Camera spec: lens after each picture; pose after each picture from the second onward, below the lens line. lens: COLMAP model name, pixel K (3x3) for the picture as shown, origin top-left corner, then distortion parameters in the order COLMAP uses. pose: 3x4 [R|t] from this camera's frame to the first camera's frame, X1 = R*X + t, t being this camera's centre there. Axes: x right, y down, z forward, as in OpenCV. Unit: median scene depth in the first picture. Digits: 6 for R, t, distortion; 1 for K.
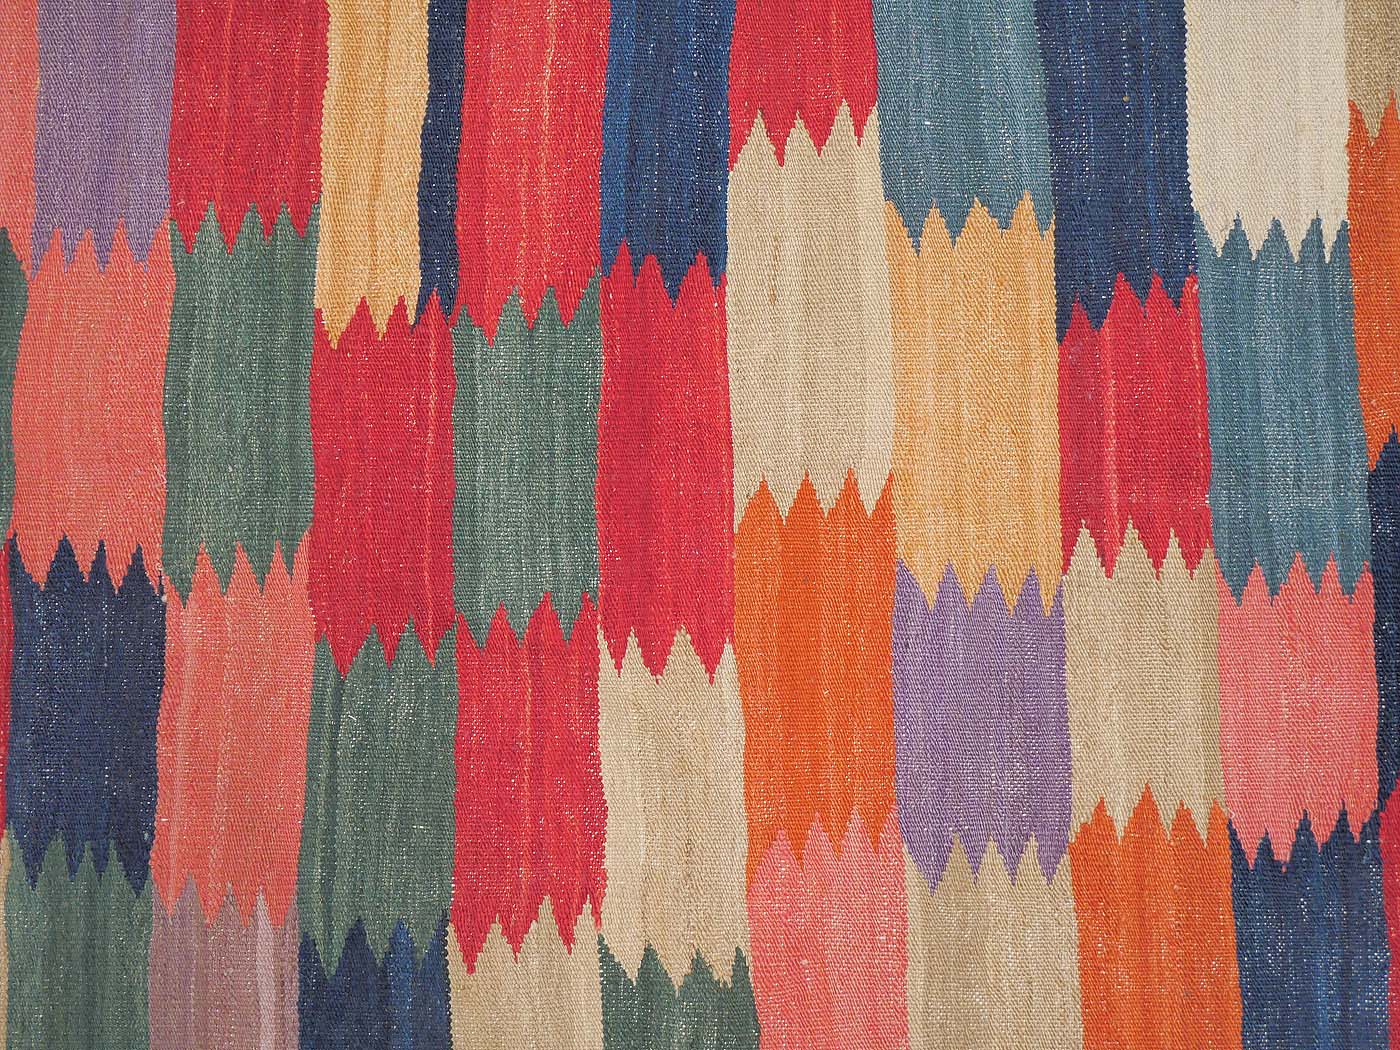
lens RADIAL K [[2565.3, 0, 698.1], [0, 2565.3, 521.2], [0, 0, 1]] dist [0.058212, 0.000000]
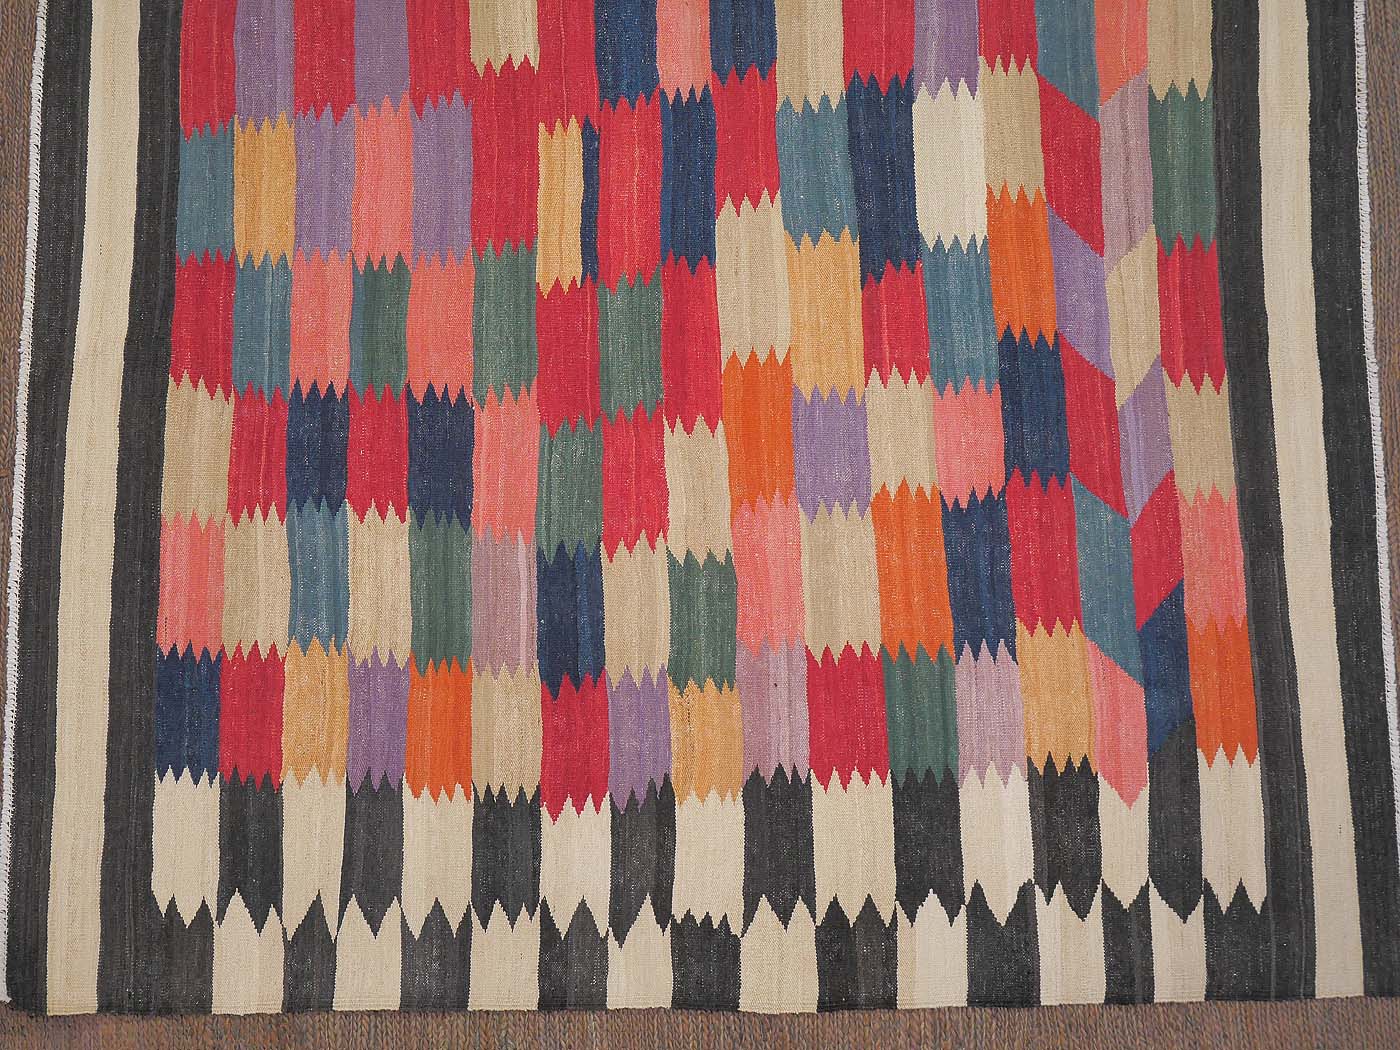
lens RADIAL K [[3243.7, 0, 708.4], [0, 3243.7, 527.8], [0, 0, 1]] dist [0.100870, 0.000000]
pose [[0.999737, -0.022933, -0.000137, -0.000506], [0.022758, 0.992822, -0.117416, 0.480846], [0.002829, 0.117382, 0.993083, -1.859087]]
